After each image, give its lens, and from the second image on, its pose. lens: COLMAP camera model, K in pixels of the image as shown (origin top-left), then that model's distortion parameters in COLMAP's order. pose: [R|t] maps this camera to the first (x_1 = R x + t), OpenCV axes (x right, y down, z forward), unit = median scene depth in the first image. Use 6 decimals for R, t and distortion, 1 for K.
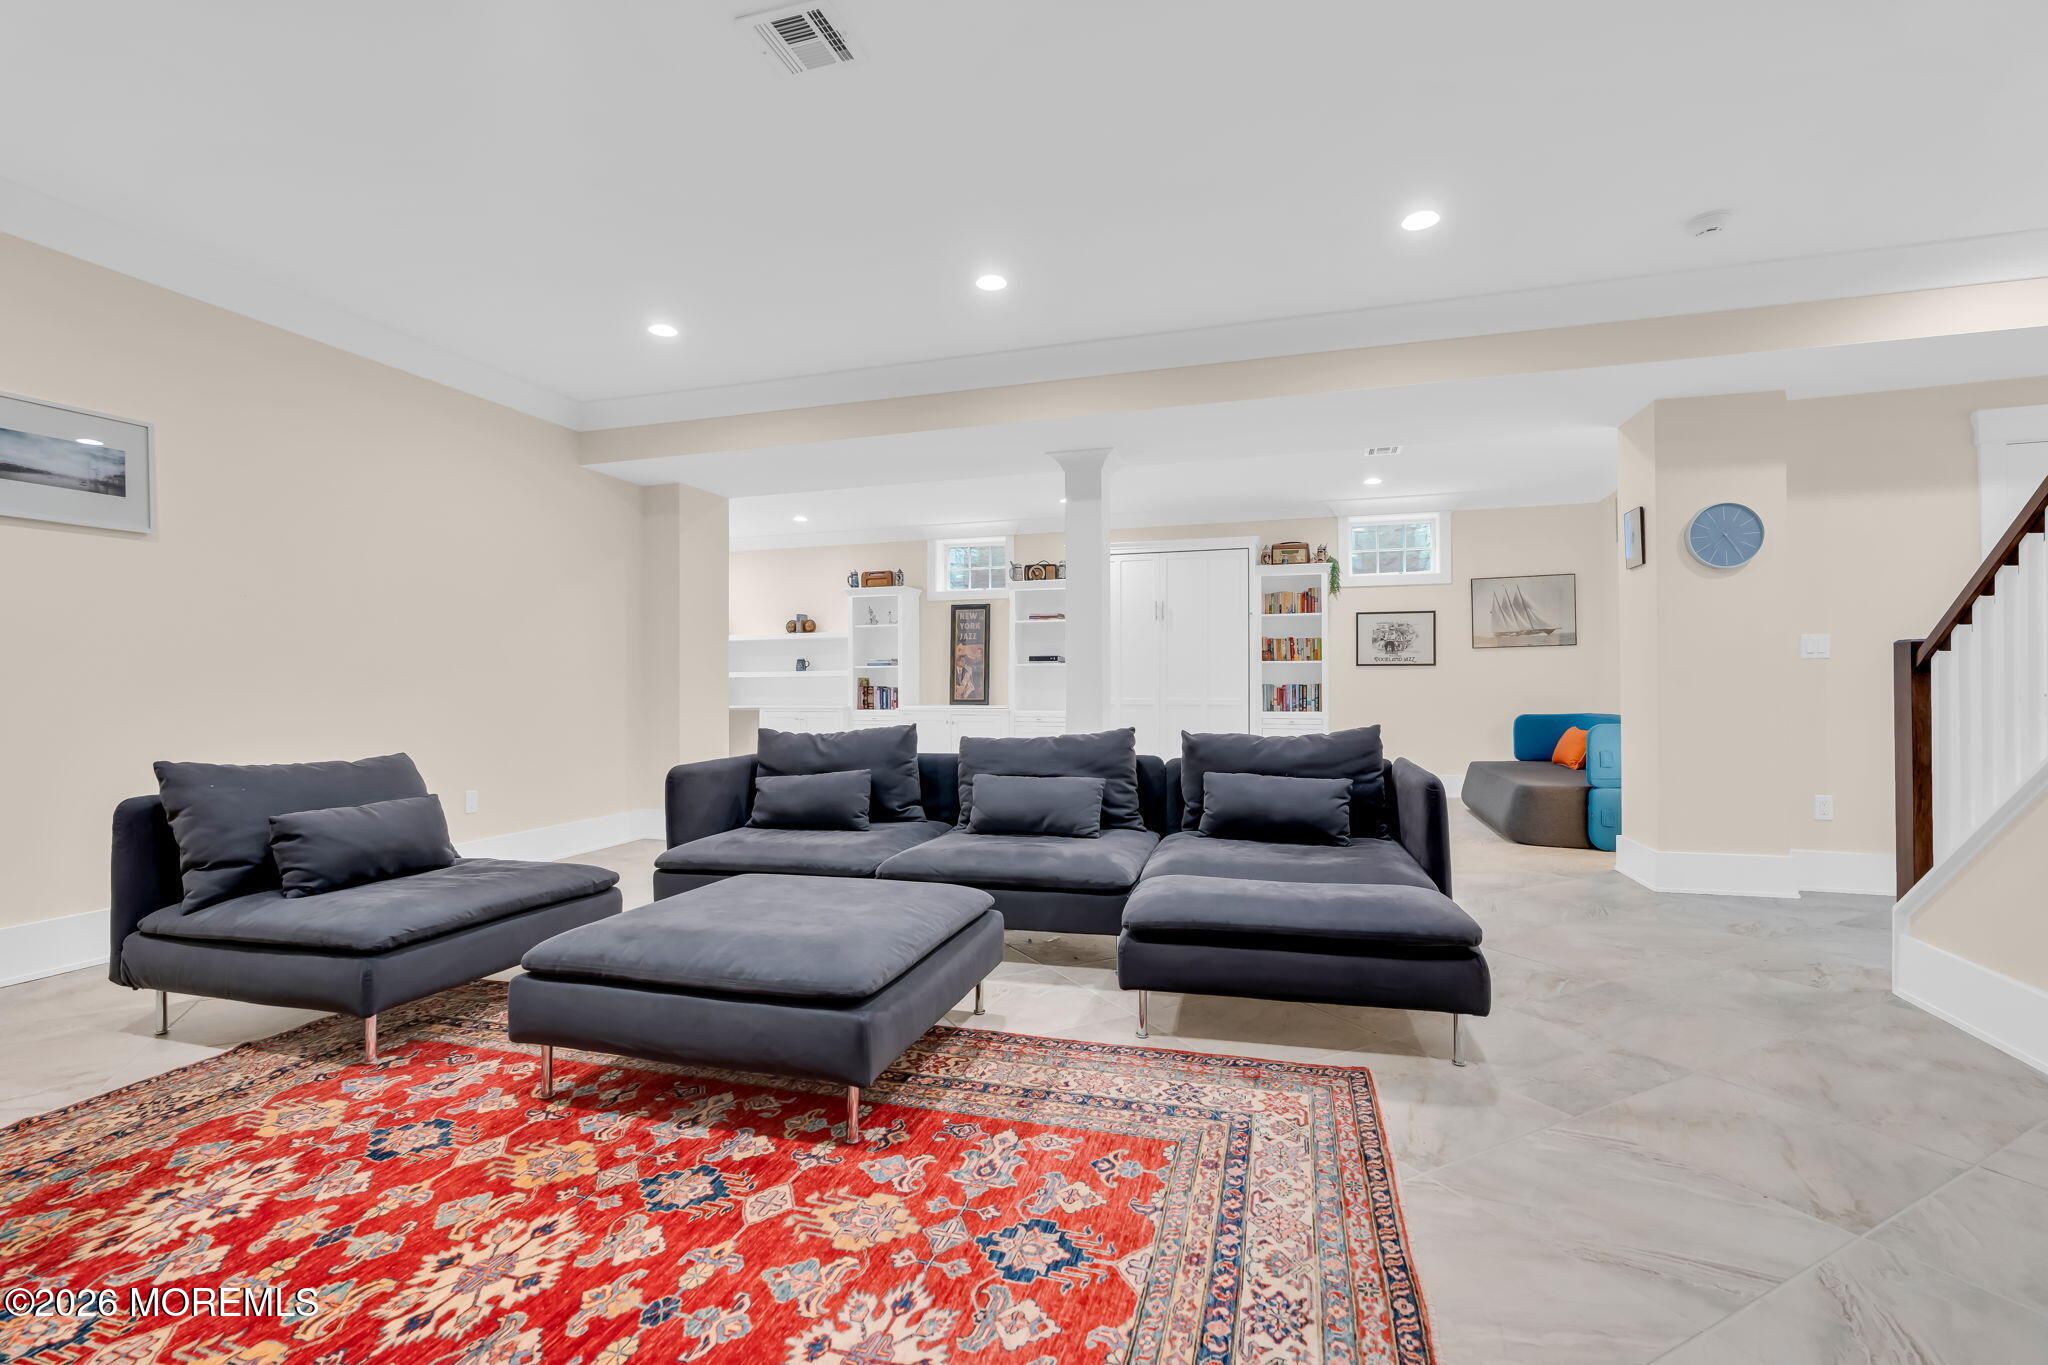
lens RADIAL K [[914.1, 0, 1024.0], [0, 914.1, 682.5], [0, 0, 1]] dist [-0.000511, -0.000009]
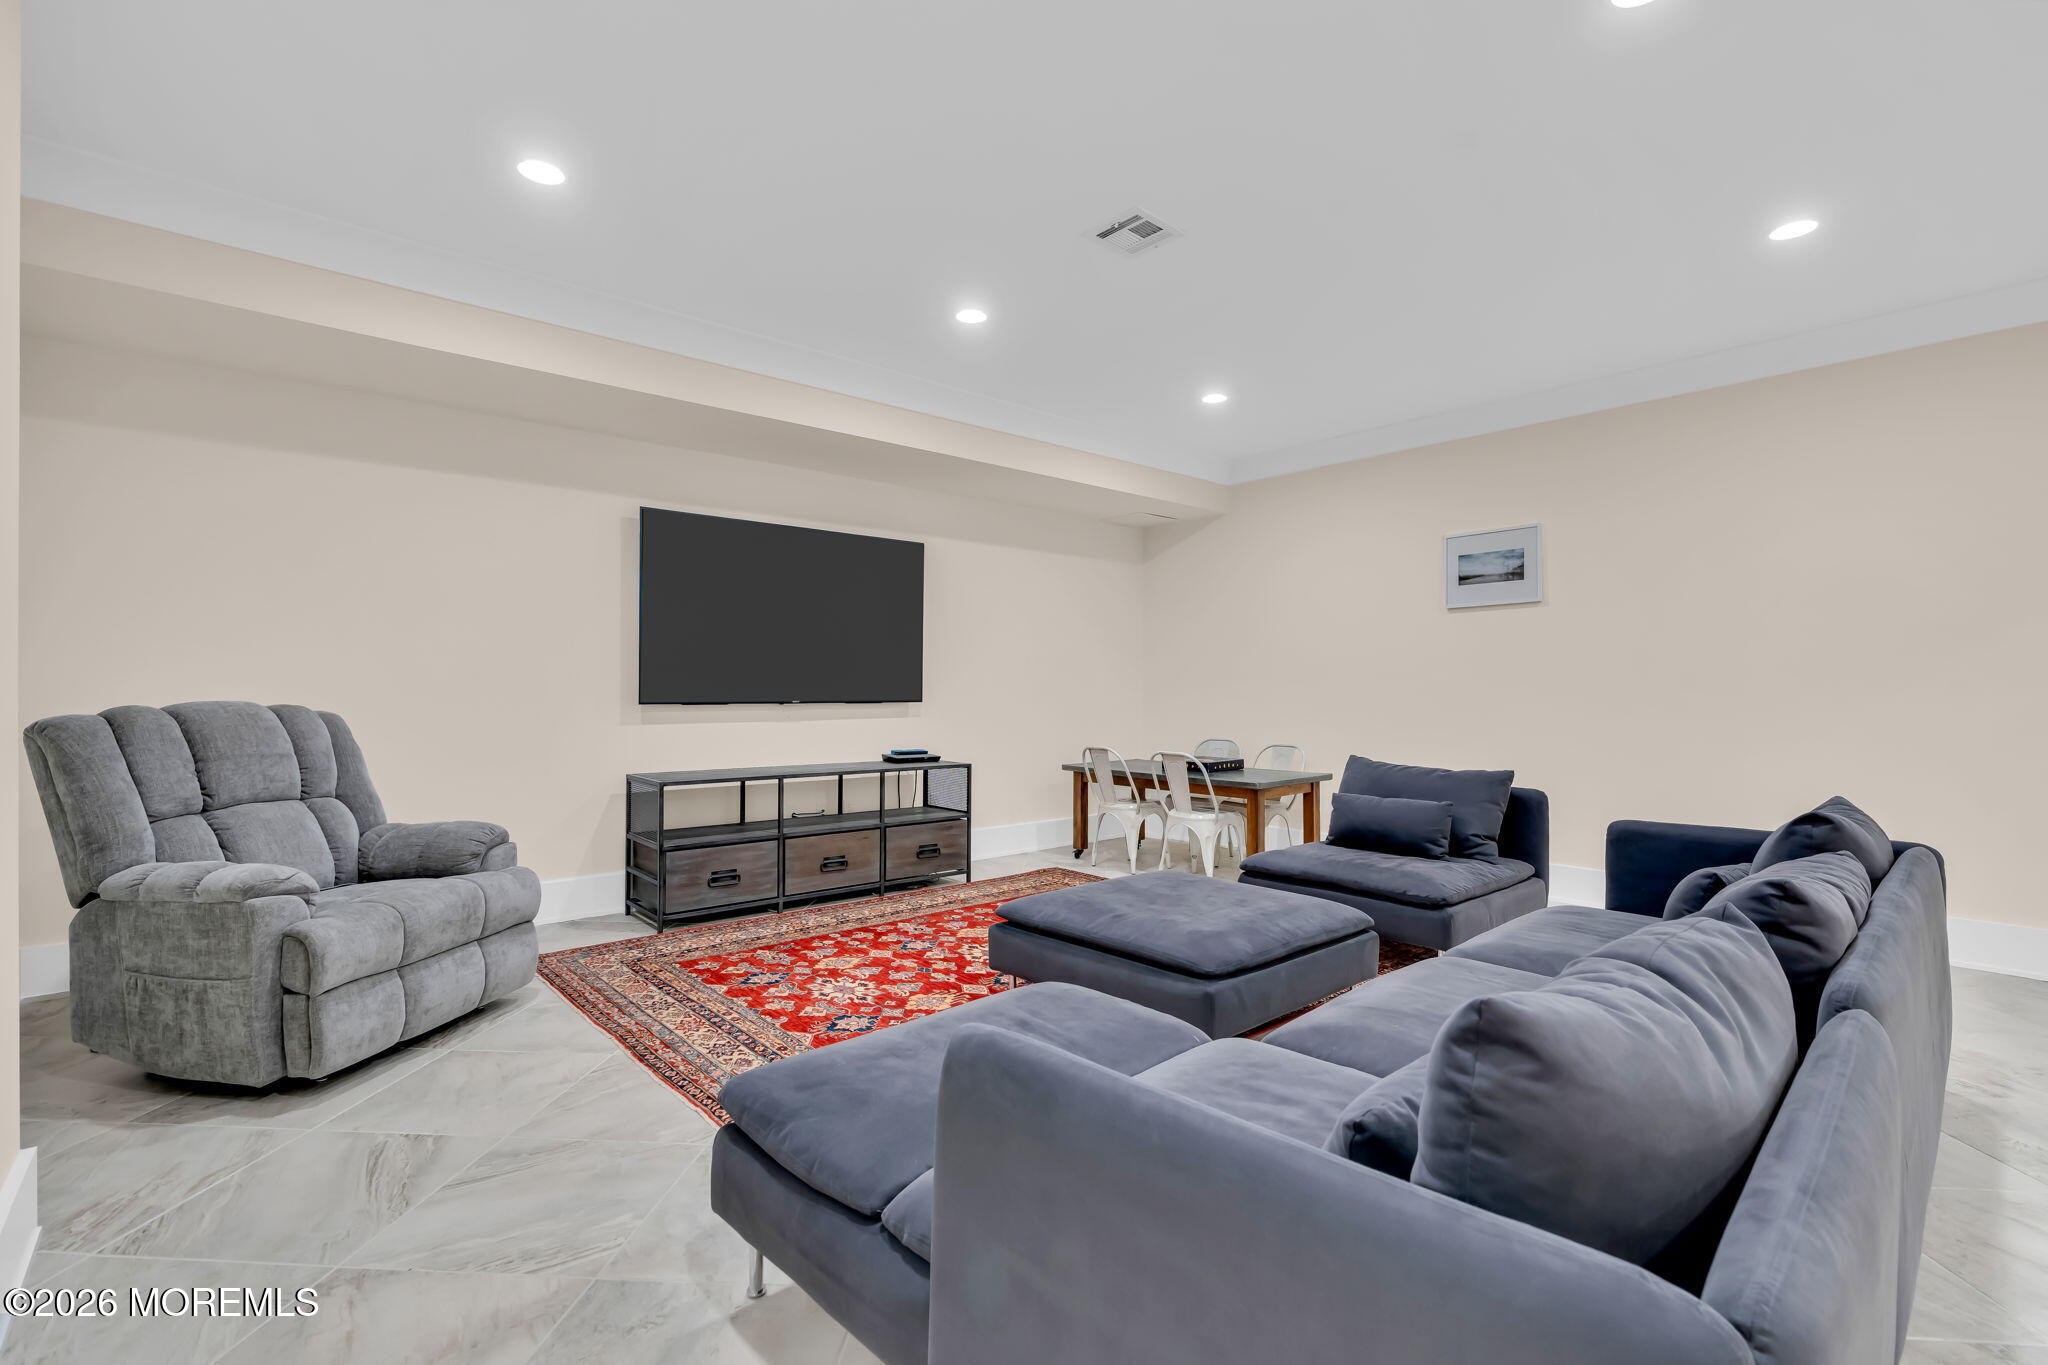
lens RADIAL K [[914.1, 0, 1024.0], [0, 914.1, 682.5], [0, 0, 1]] dist [-0.000511, -0.000009]
pose [[-0.521218, -0.005715, -0.853404, 1.498254], [0.008776, 0.999889, -0.012056, -0.061913], [0.853378, -0.013774, -0.521110, 2.387633]]
